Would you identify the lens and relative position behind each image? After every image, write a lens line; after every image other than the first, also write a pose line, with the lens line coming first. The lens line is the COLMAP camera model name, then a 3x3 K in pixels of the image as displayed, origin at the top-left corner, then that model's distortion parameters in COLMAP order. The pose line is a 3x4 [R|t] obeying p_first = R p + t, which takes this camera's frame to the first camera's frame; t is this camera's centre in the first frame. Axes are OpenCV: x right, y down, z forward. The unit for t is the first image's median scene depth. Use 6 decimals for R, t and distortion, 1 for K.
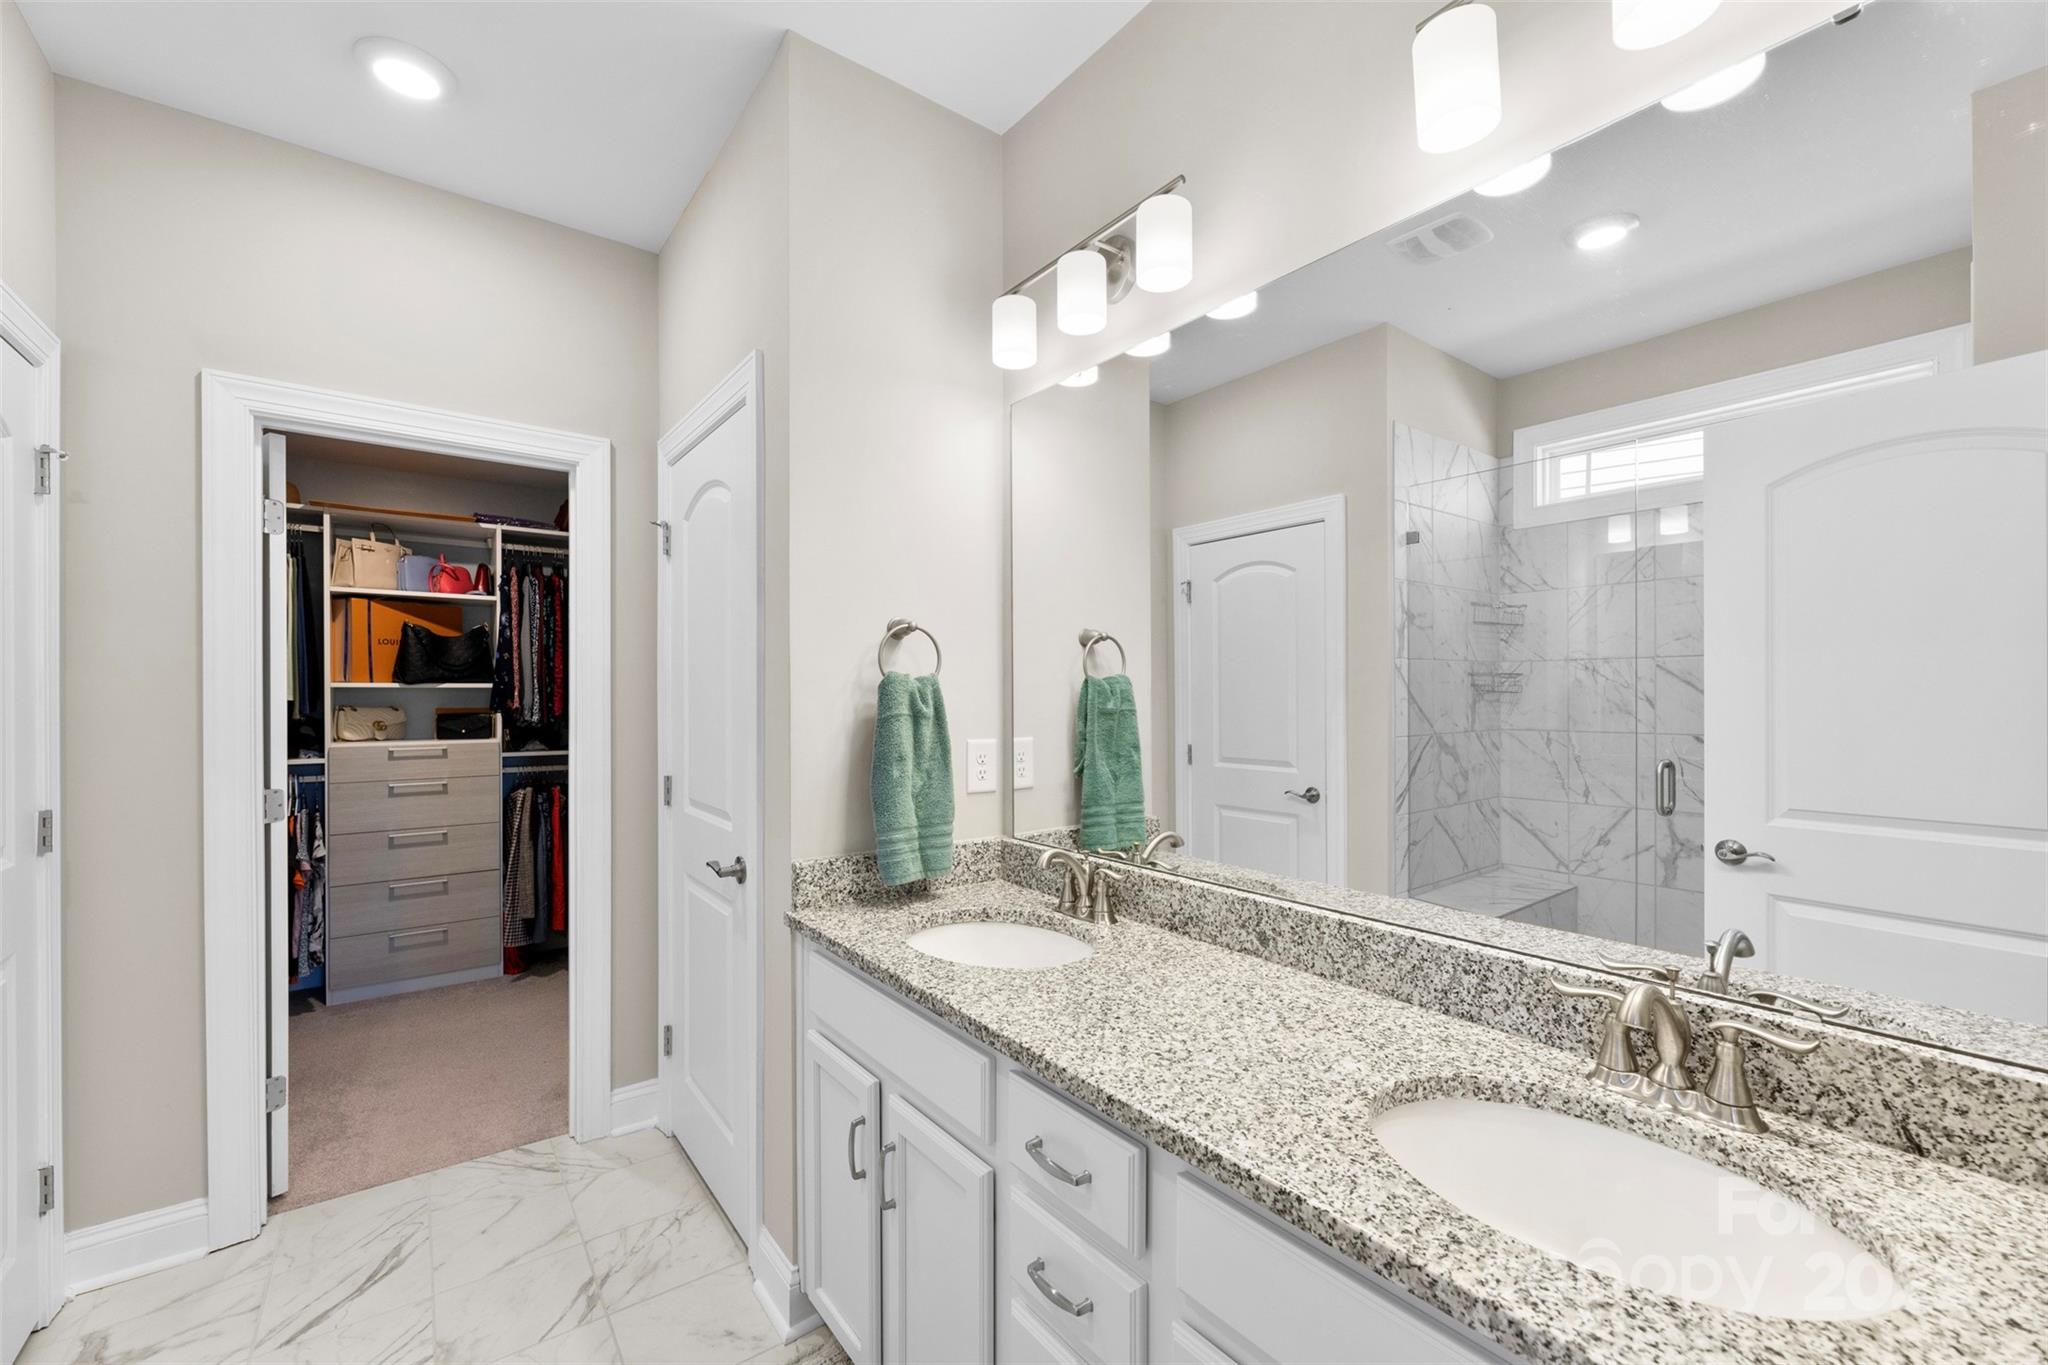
lens RADIAL K [[822.1, 0, 1032.5], [0, 822.1, 703.6], [0, 0, 1]] dist [-0.002424, -0.000464]
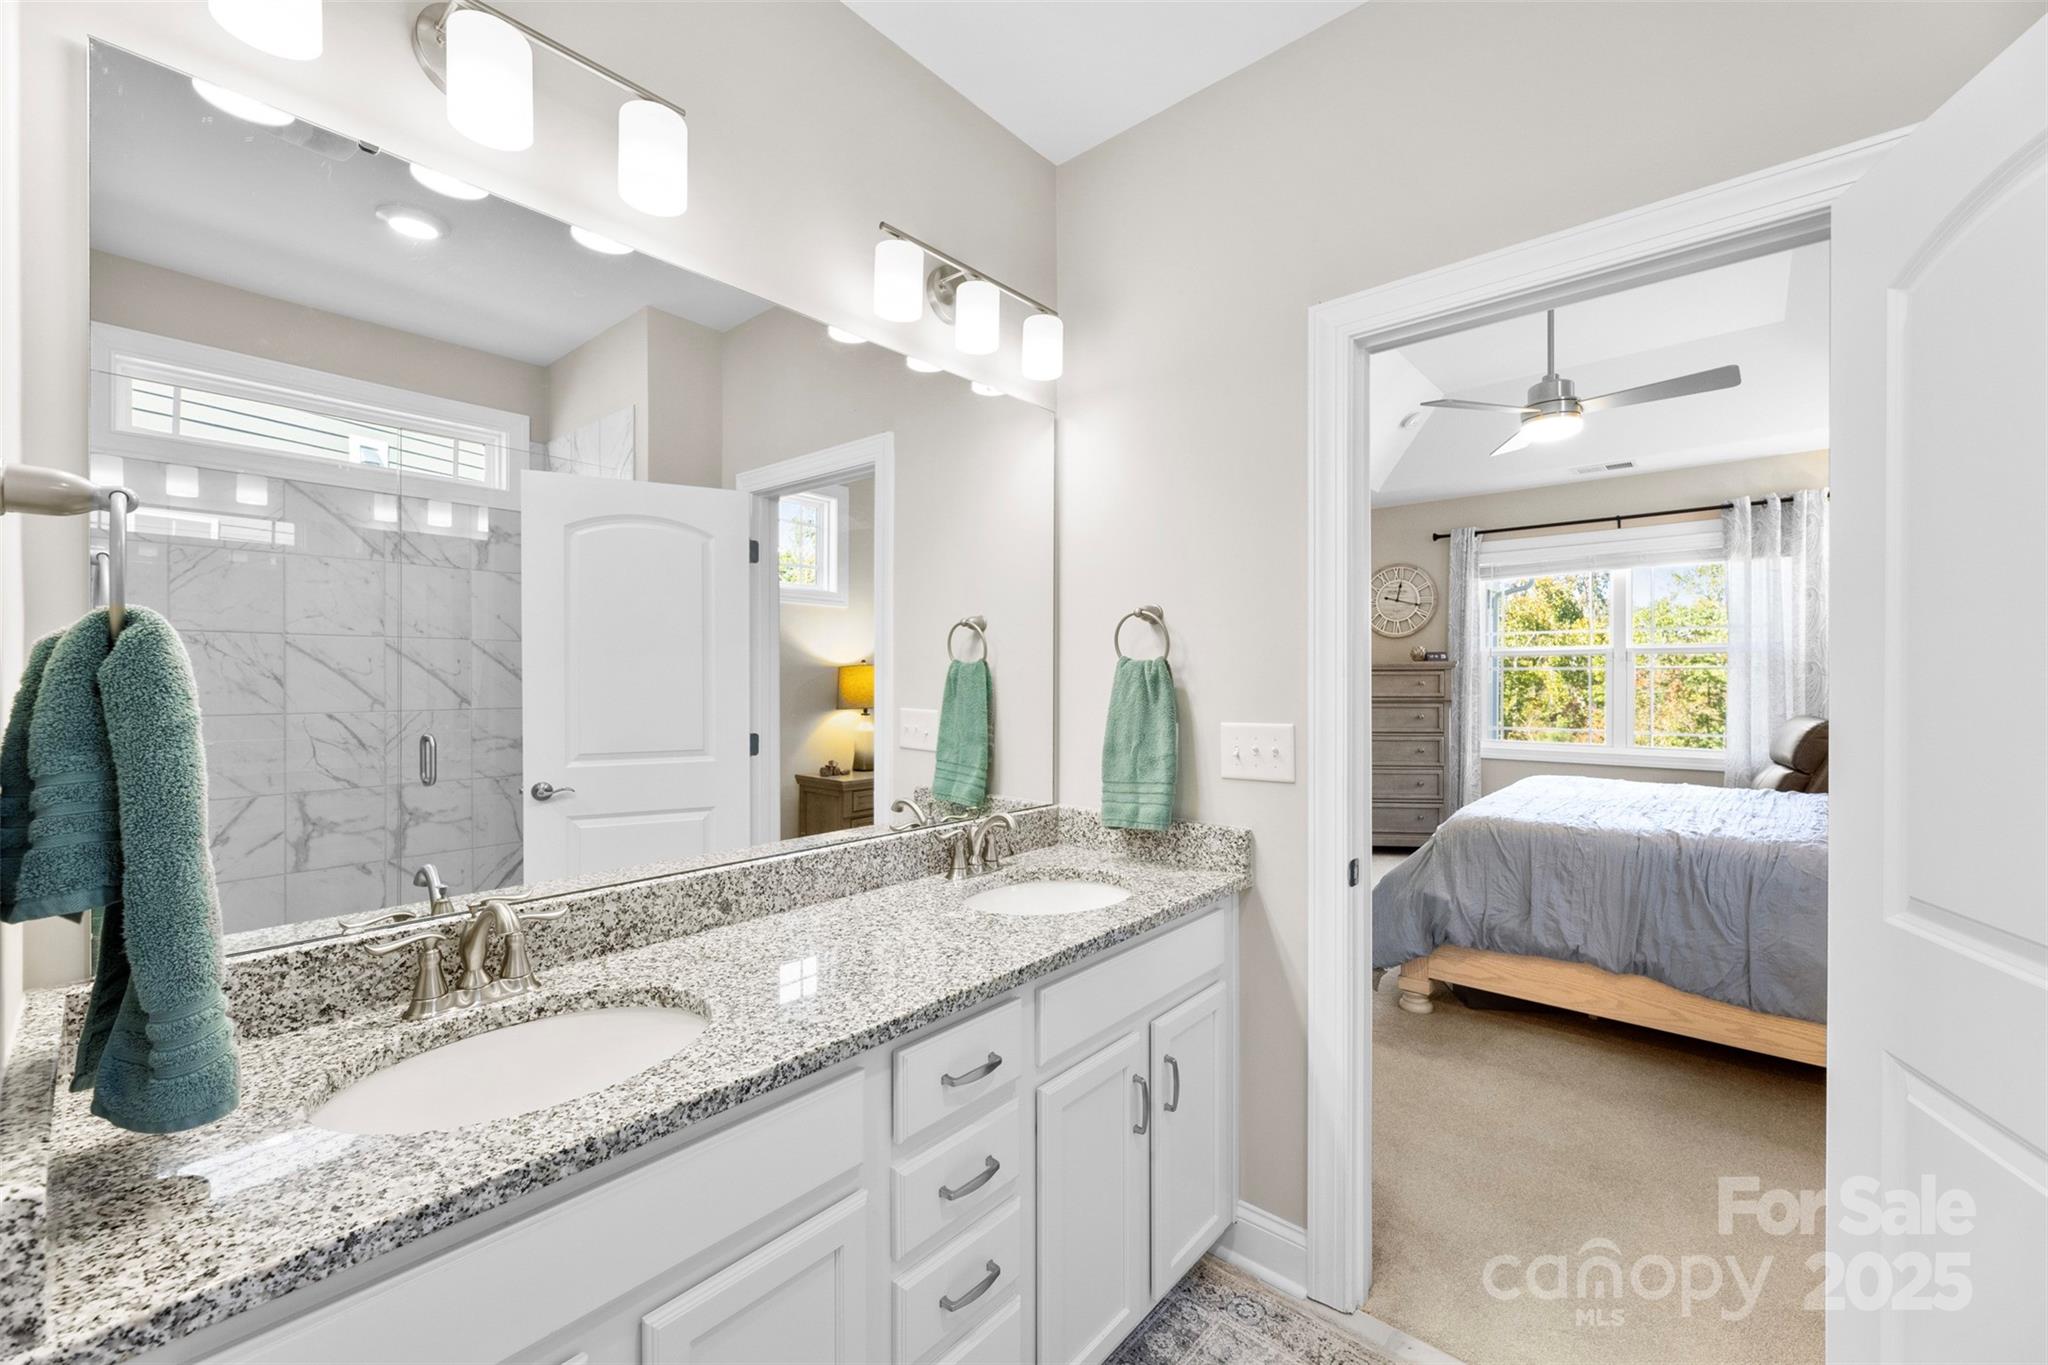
lens RADIAL K [[822.1, 0, 1022.1], [0, 822.1, 684.8], [0, 0, 1]] dist [-0.002424, -0.000464]
pose [[-0.193613, -0.008540, 0.981041, -0.903620], [0.005885, 0.999934, 0.009866, -0.003547], [-0.981060, 0.007684, -0.193550, 0.921607]]
